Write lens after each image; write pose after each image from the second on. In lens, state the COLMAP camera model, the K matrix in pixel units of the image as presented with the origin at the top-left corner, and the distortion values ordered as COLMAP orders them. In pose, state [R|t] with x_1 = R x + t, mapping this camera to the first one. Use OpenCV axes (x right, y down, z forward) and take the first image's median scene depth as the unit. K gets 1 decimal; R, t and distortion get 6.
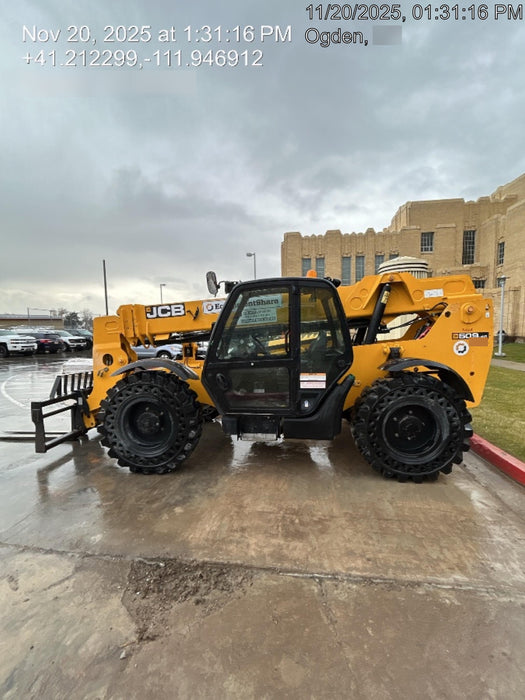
lens RADIAL K [[302.3, 0, 275.6], [0, 302.3, 351.2], [0, 0, 1]] dist [0.006780, 0.000095]
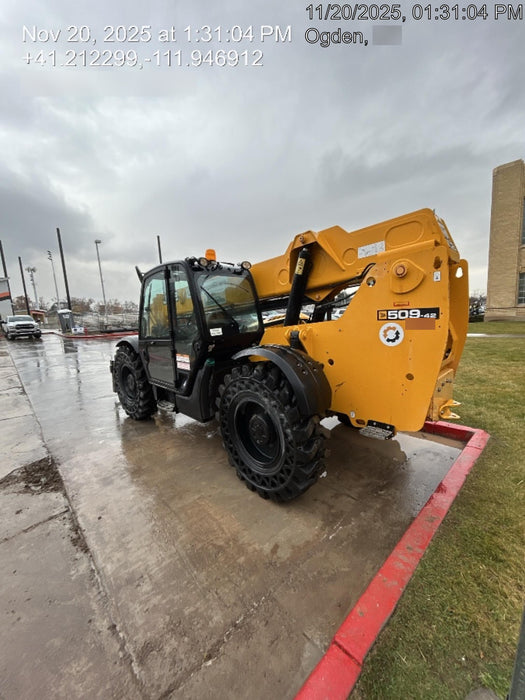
lens RADIAL K [[301.9, 0, 258.5], [0, 301.9, 354.7], [0, 0, 1]] dist [0.001447, 0.000468]
pose [[0.728731, 0.073691, -0.680823, 0.890402], [-0.015302, 0.995697, 0.091393, -0.022498], [0.684629, -0.056183, 0.726723, 0.374748]]
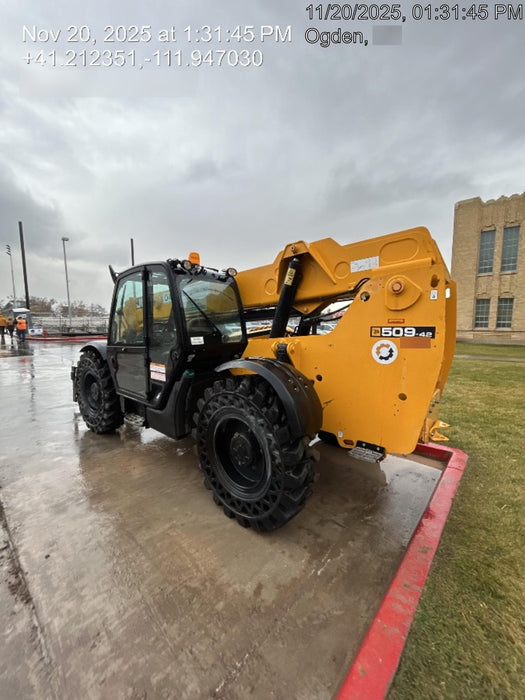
lens RADIAL K [[302.3, 0, 262.0], [0, 302.3, 352.2], [0, 0, 1]] dist [0.003863, -0.001092]
pose [[0.794387, 0.075733, -0.602672, 0.828033], [-0.062432, 0.997122, 0.043008, -0.021250], [0.604195, 0.003461, 0.796829, 0.391565]]
